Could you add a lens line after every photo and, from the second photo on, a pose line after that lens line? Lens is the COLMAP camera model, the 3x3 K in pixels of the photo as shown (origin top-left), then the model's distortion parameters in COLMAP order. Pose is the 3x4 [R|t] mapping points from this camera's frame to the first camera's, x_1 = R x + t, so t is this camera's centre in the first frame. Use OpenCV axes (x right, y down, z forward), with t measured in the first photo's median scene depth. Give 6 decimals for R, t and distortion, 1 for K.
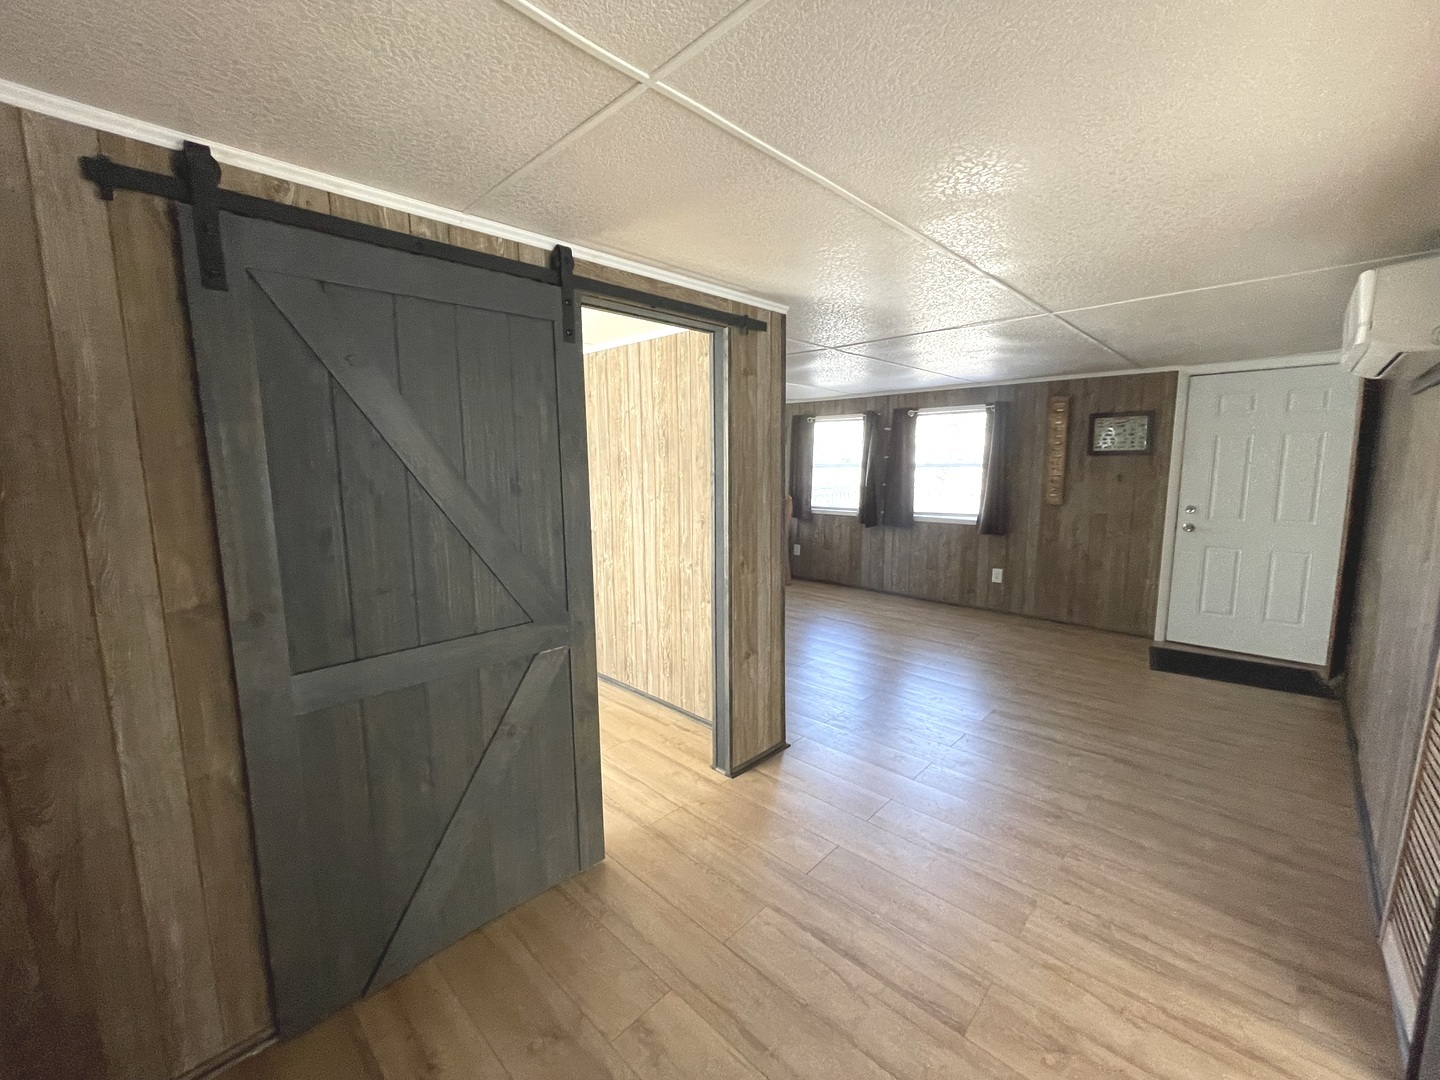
lens RADIAL K [[582.0, 0, 714.6], [0, 582.0, 536.1], [0, 0, 1]] dist [-0.002436, 0.000194]
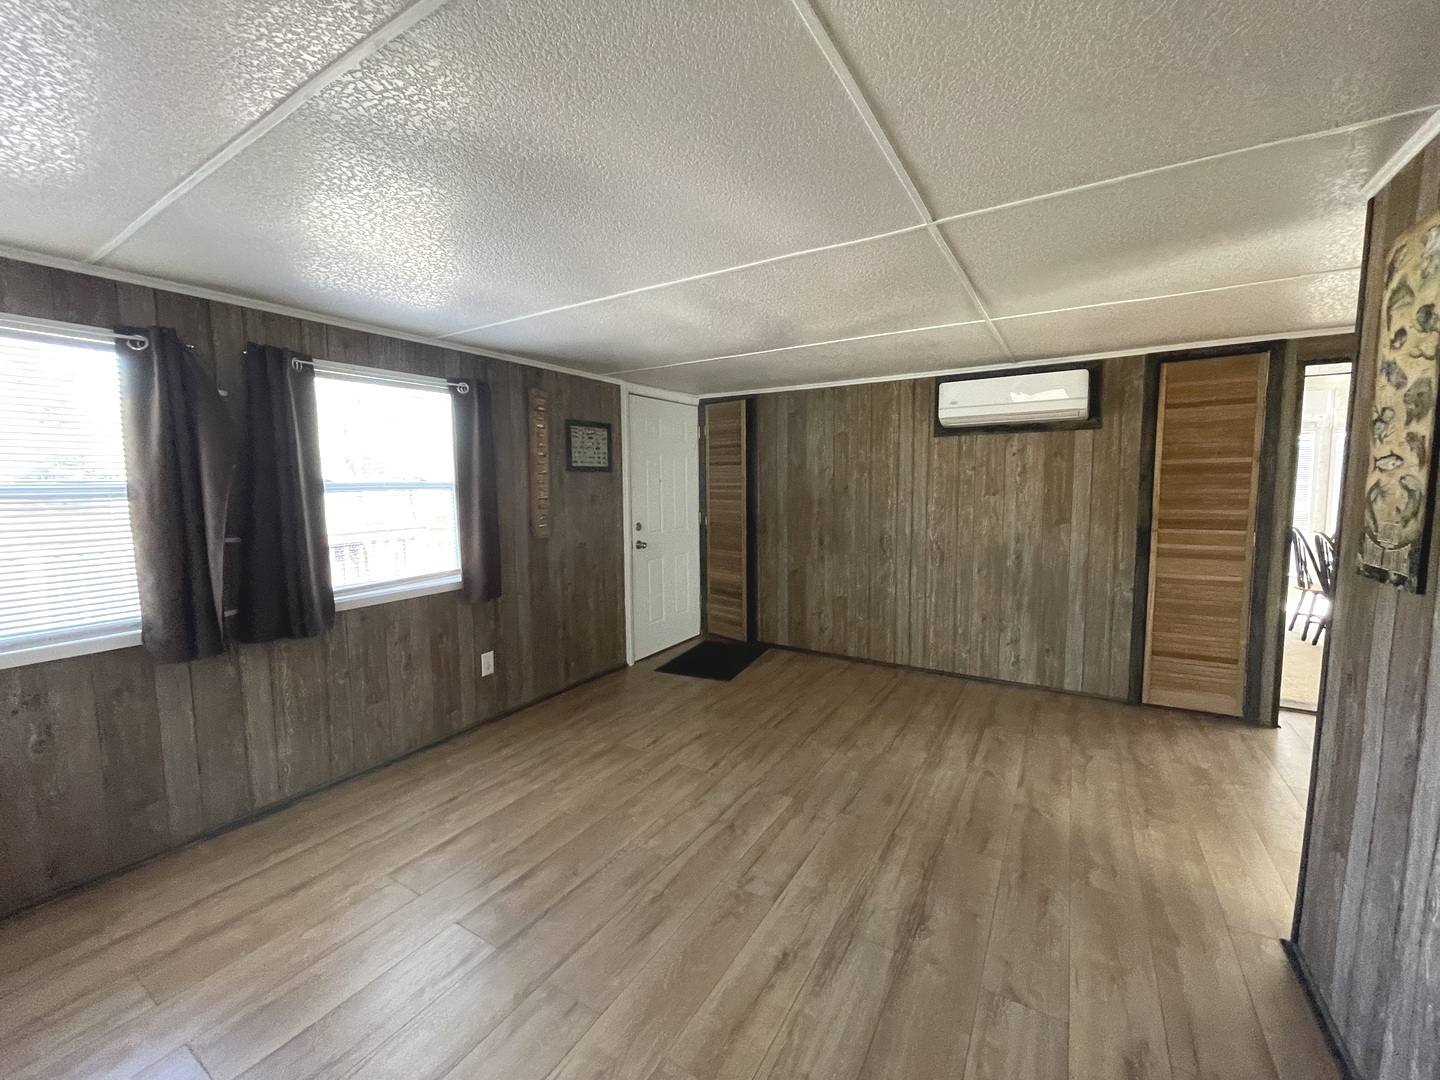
lens RADIAL K [[582.0, 0, 714.6], [0, 582.0, 536.1], [0, 0, 1]] dist [-0.002436, 0.000194]
pose [[-0.212226, -0.083837, 0.973618, -0.167117], [0.134230, 0.984369, 0.114022, -0.110897], [-0.967958, 0.154887, -0.197655, 0.933602]]
